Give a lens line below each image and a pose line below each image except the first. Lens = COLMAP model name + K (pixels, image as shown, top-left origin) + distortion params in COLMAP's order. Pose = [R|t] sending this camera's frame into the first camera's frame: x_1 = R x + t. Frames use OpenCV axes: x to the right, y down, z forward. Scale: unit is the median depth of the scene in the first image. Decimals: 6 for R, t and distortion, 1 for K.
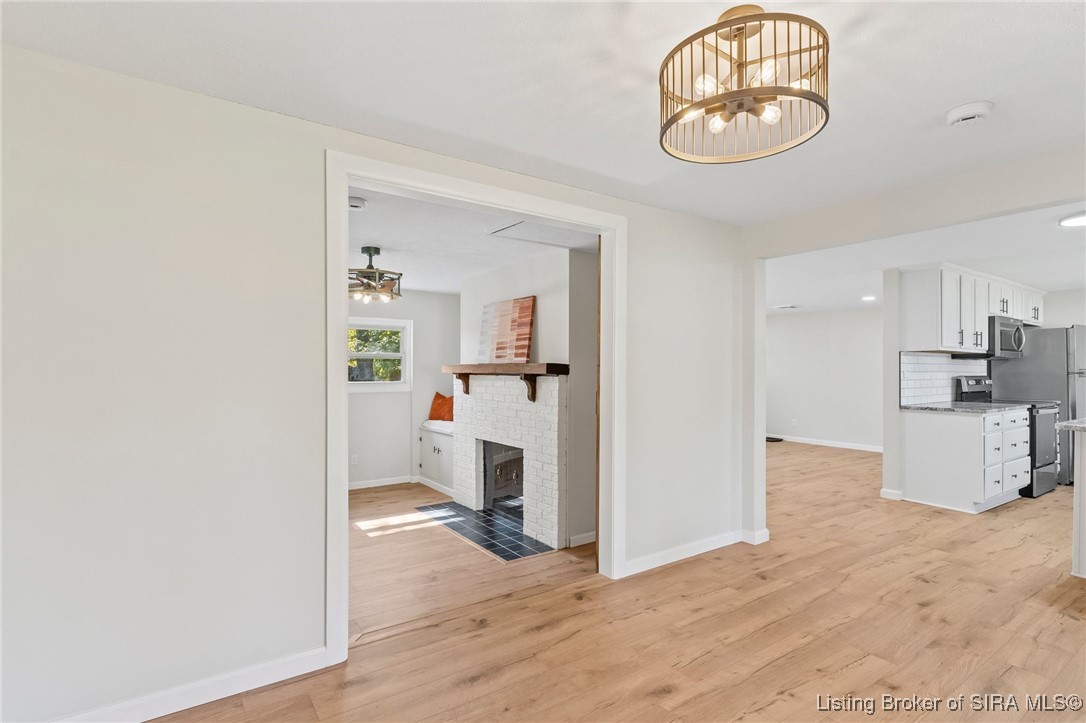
lens RADIAL K [[531.9, 0, 543.3], [0, 531.9, 368.7], [0, 0, 1]] dist [0.018213, 0.001270]
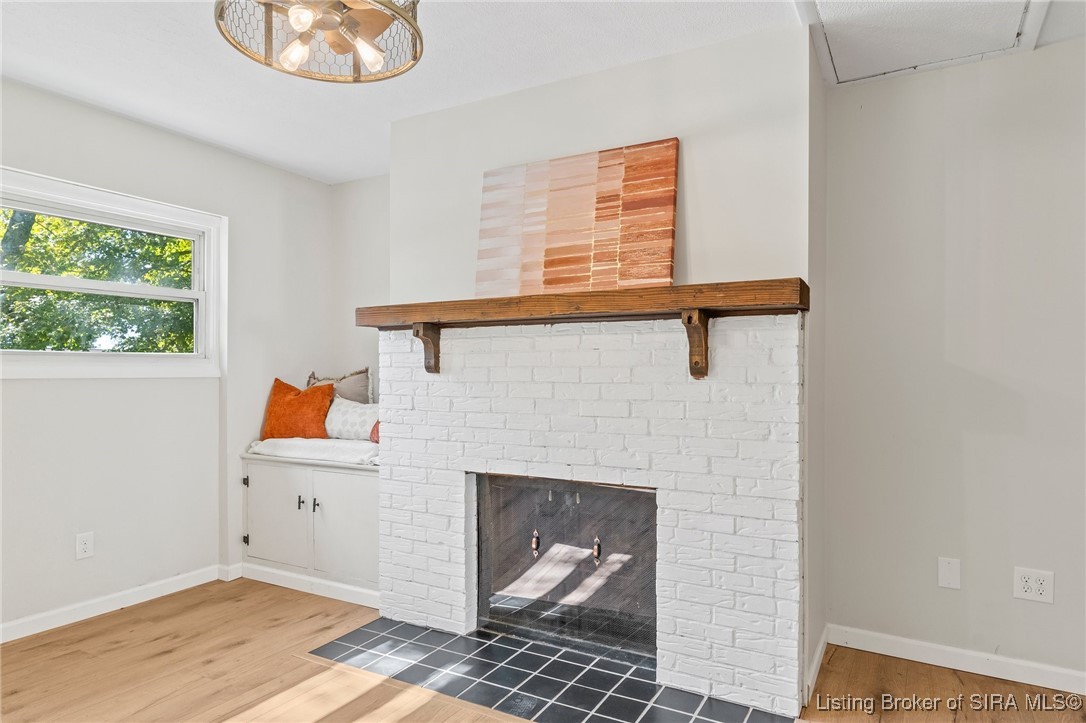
lens RADIAL K [[657.0, 0, 544.6], [0, 657.0, 369.2], [0, 0, 1]] dist [-0.000954, -0.000055]
pose [[0.901550, -0.001288, 0.432673, -0.317507], [0.001469, 0.999999, -0.000084, 0.048443], [-0.432673, 0.000711, 0.901551, 0.504851]]
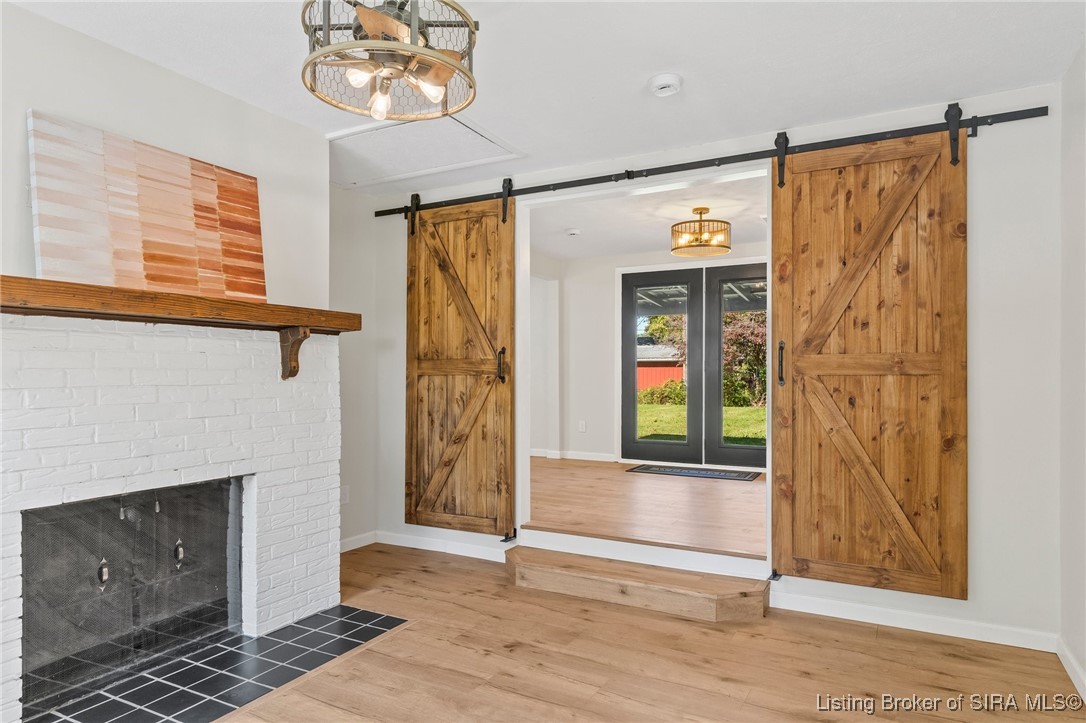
lens RADIAL K [[657.0, 0, 540.1], [0, 657.0, 367.7], [0, 0, 1]] dist [-0.000954, -0.000055]
pose [[-0.454316, 0.002483, 0.890837, -0.652623], [-0.004296, 0.999978, -0.004979, 0.046650], [-0.890830, -0.006089, -0.454296, 0.943167]]
